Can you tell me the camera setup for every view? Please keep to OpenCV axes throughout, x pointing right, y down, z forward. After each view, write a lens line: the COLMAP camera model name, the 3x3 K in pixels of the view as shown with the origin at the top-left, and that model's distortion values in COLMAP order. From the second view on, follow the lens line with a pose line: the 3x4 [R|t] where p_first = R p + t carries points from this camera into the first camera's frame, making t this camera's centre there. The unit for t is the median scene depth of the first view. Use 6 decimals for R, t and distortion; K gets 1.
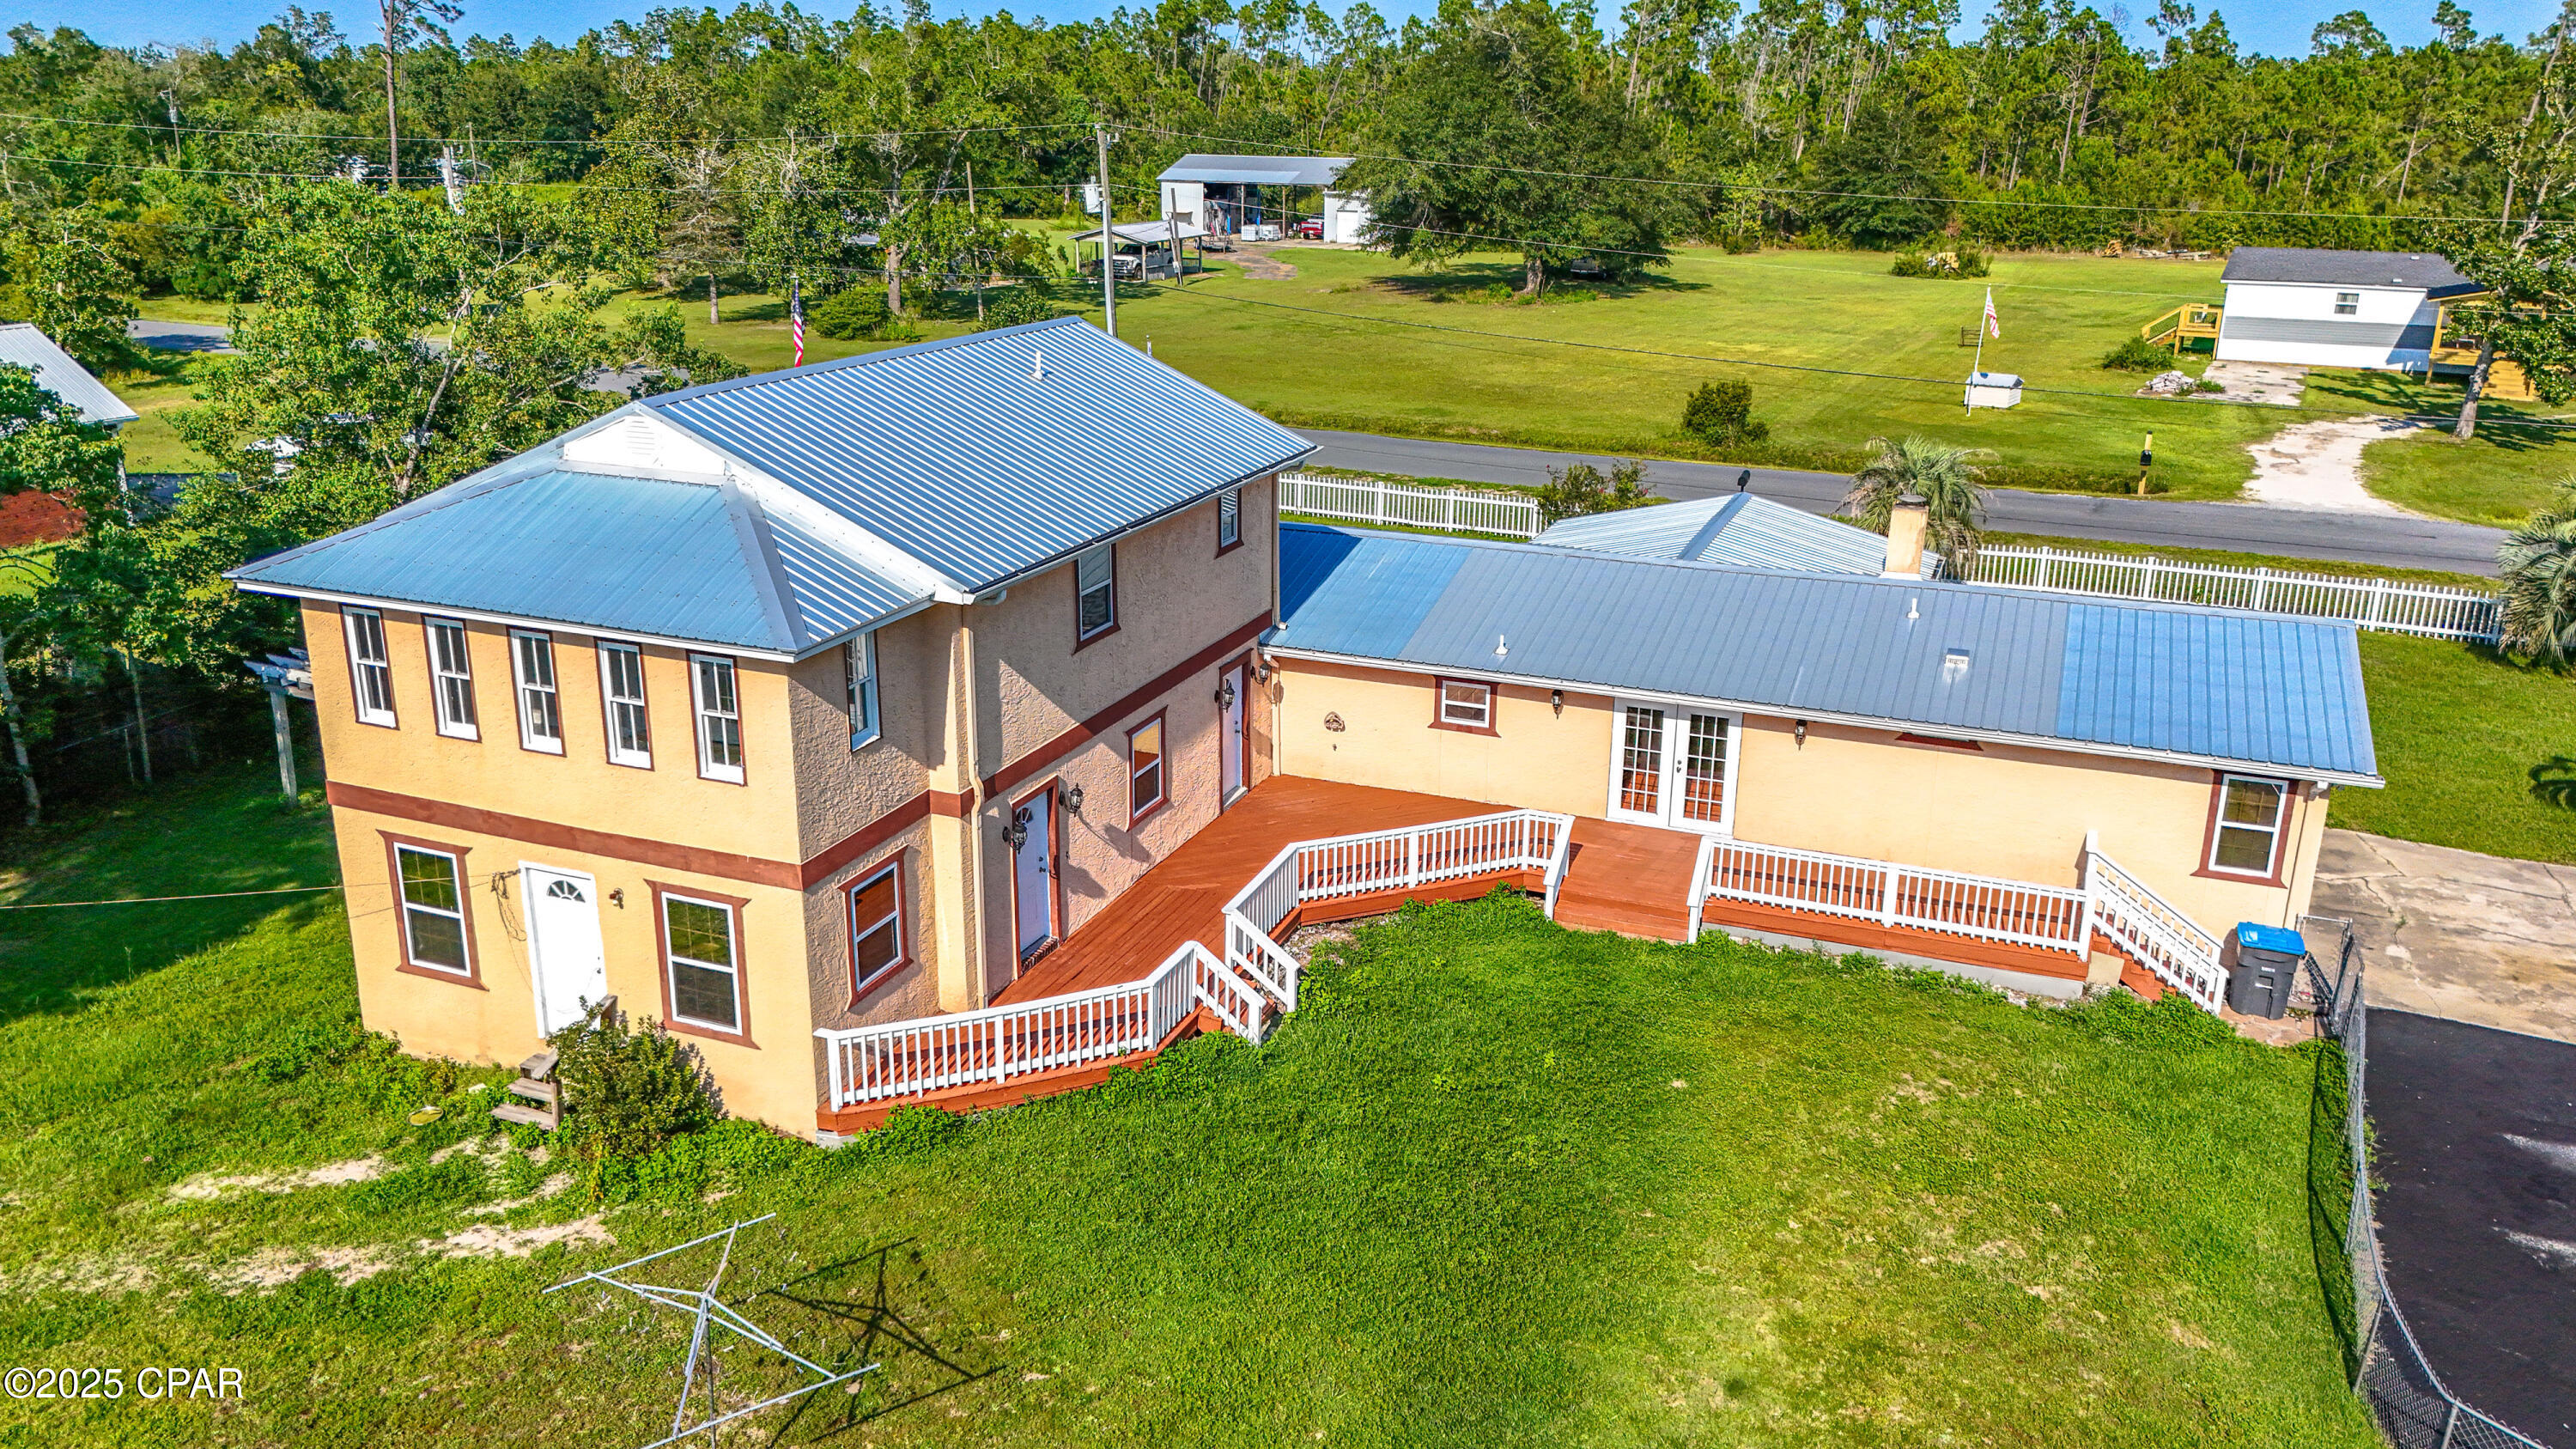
lens RADIAL K [[1897.8, 0, 1288.0], [0, 1897.8, 724.5], [0, 0, 1]] dist [0.070236, -0.066115]
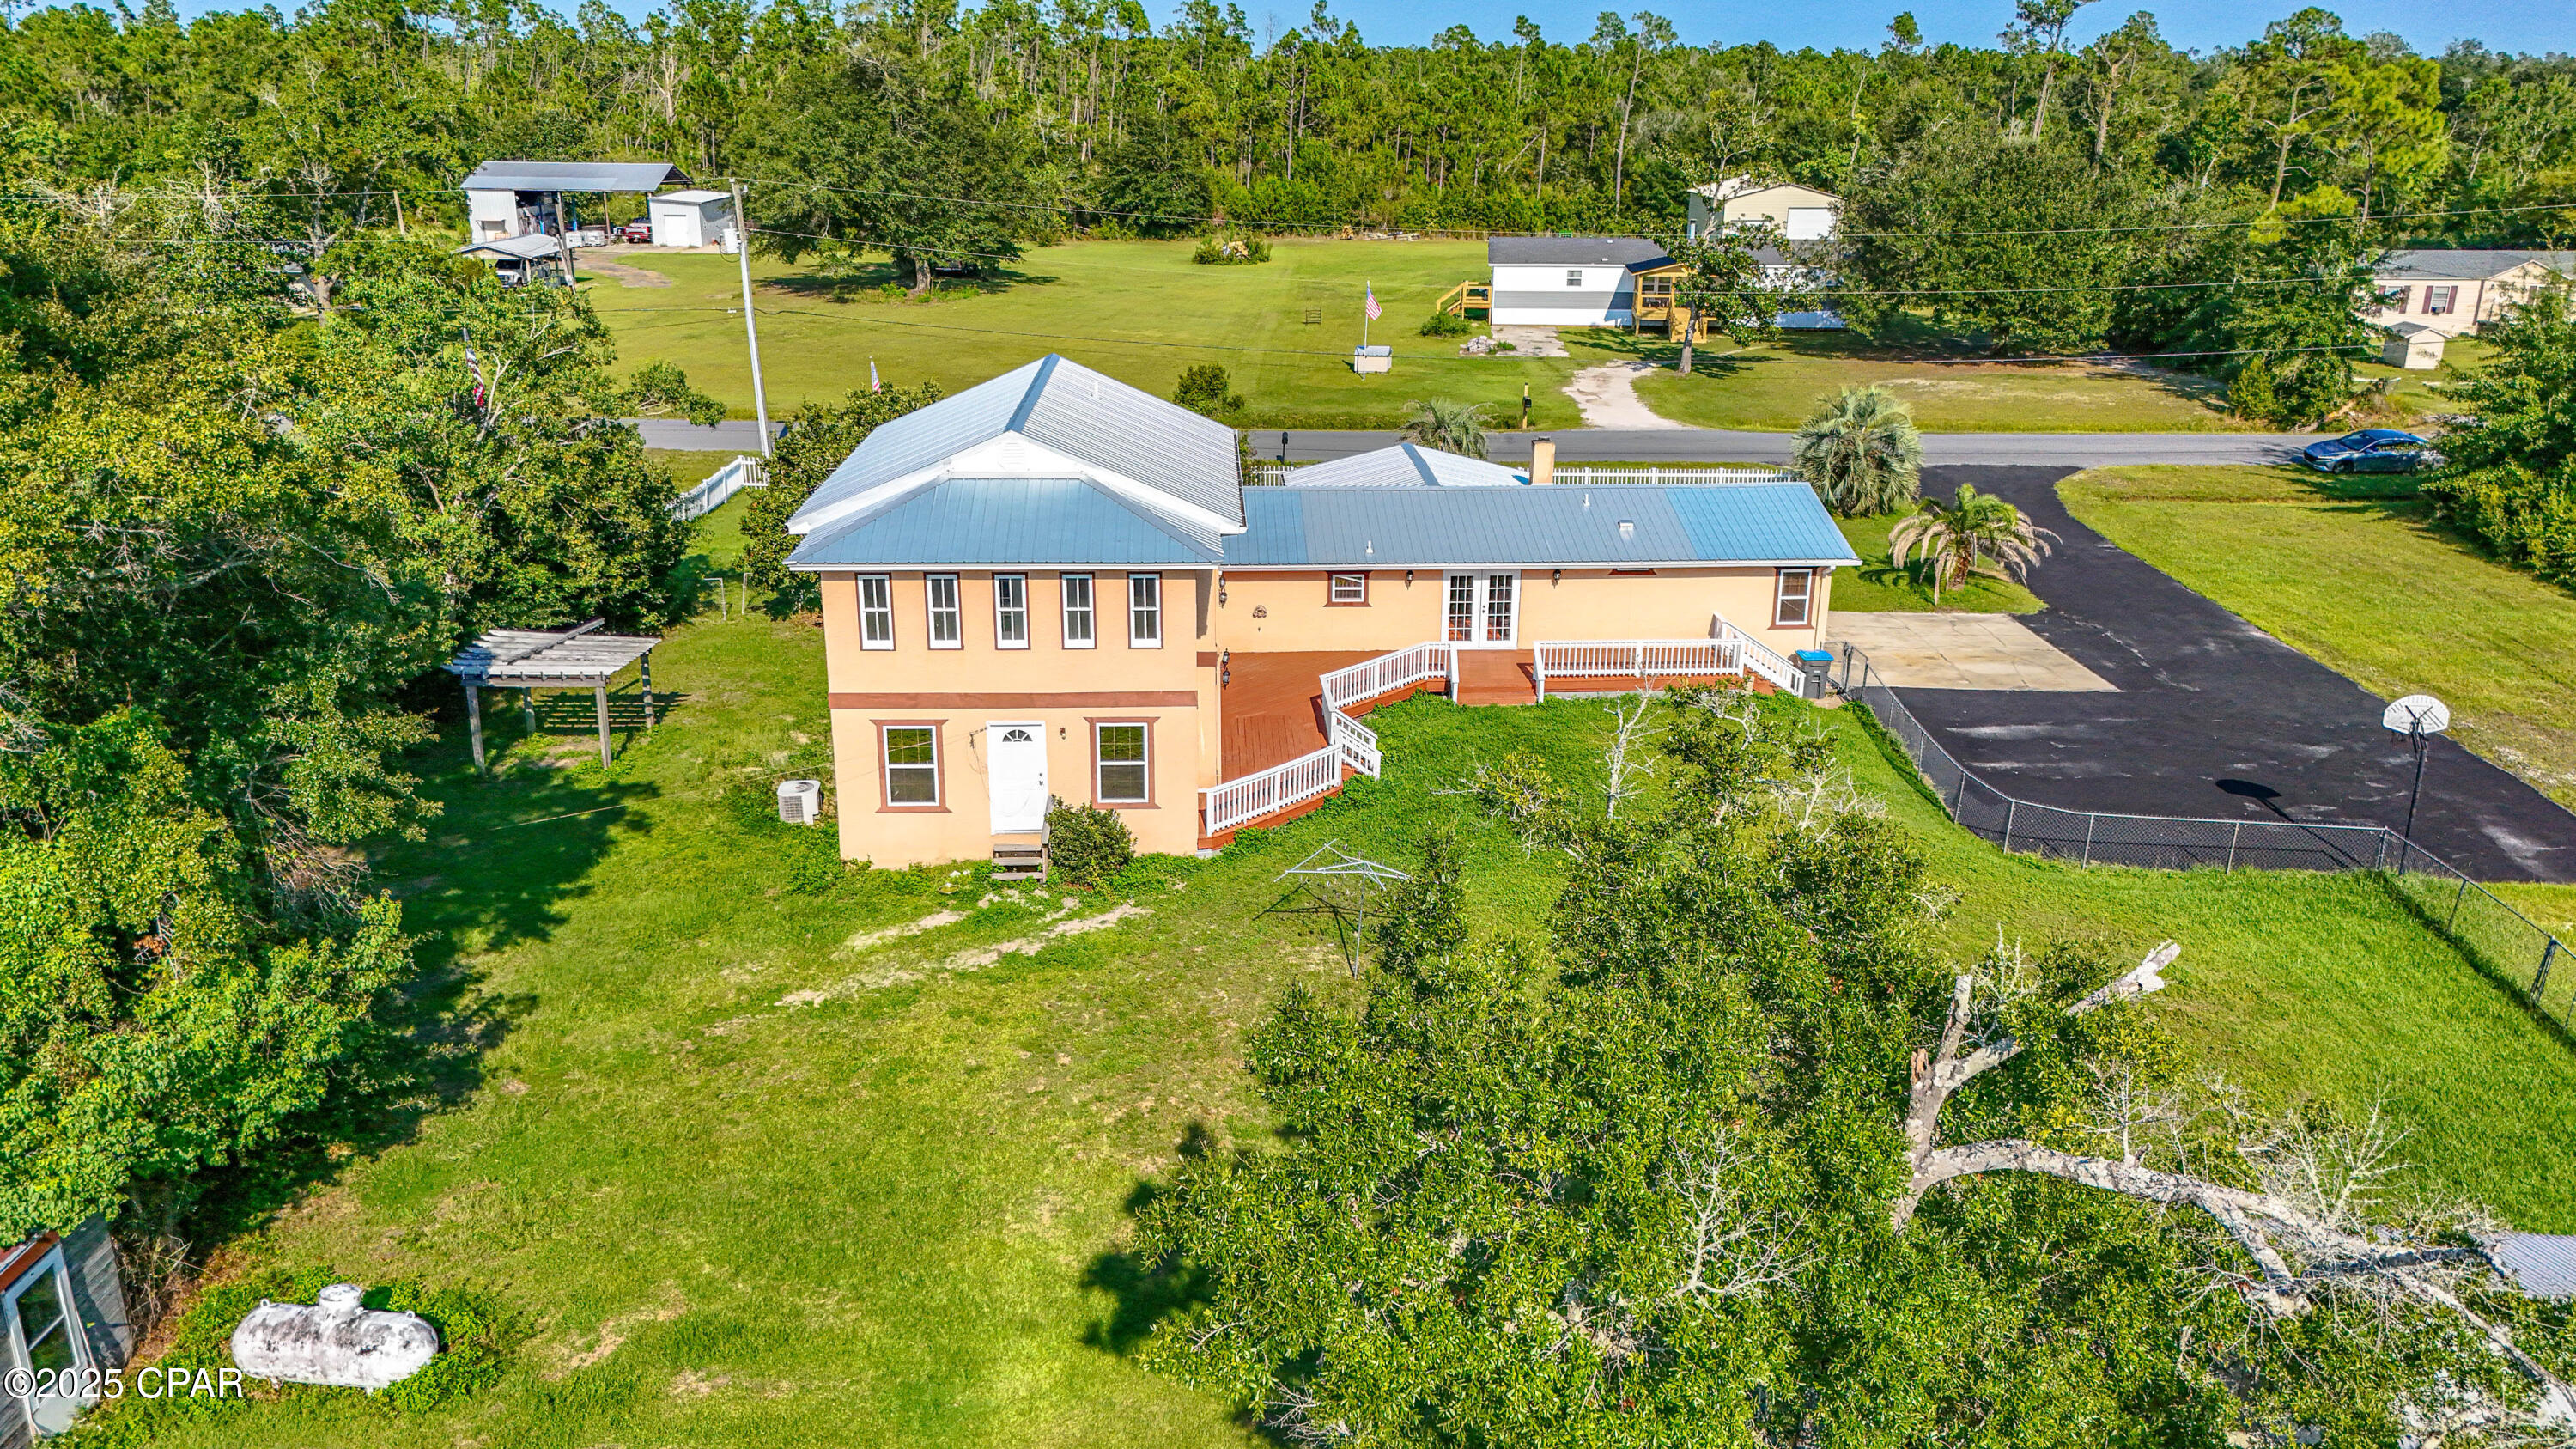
lens RADIAL K [[1892.8, 0, 1288.0], [0, 1892.8, 724.5], [0, 0, 1]] dist [0.101564, -0.154523]
pose [[0.909239, -0.138356, 0.392610, -0.601282], [0.133320, 0.990257, 0.040214, 0.032554], [-0.394348, 0.015779, 0.918826, -0.426201]]
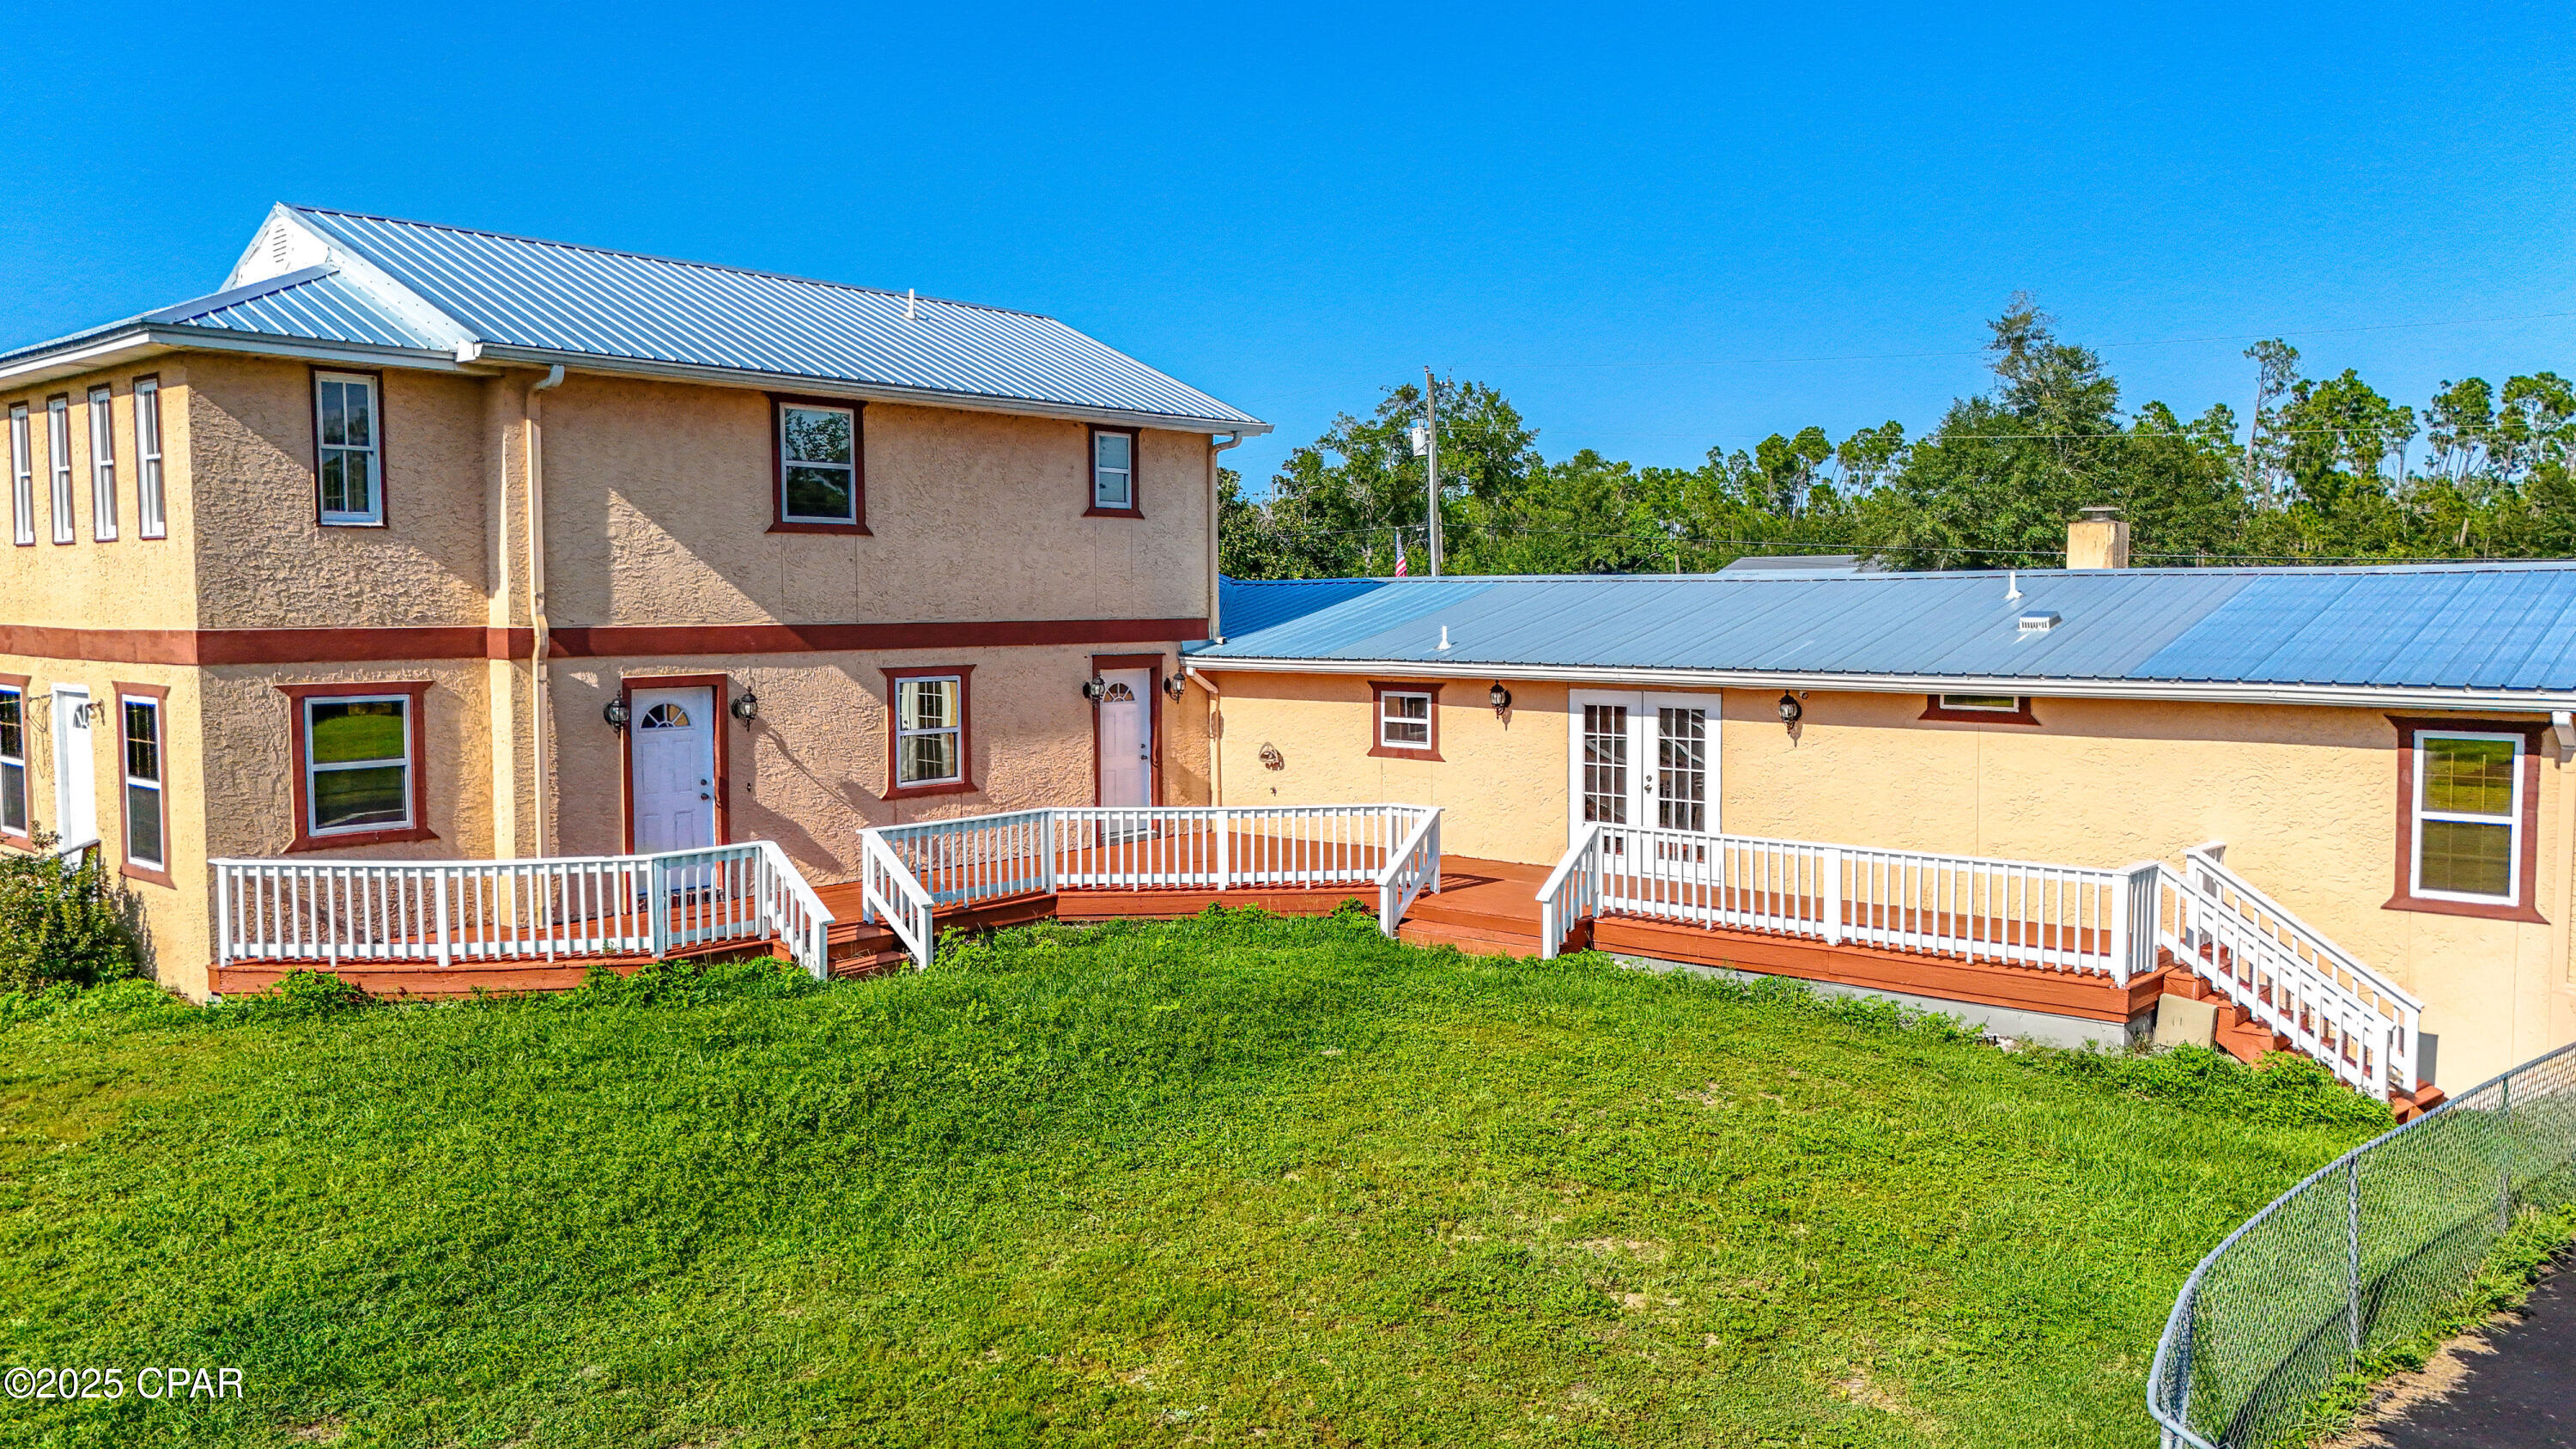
lens RADIAL K [[1897.8, 0, 1288.0], [0, 1897.8, 724.5], [0, 0, 1]] dist [0.070236, -0.066115]
pose [[0.942265, 0.011276, -0.334678, 0.319895], [-0.093207, 0.968769, -0.229780, 0.180453], [0.321635, 0.247708, 0.913888, 0.288292]]
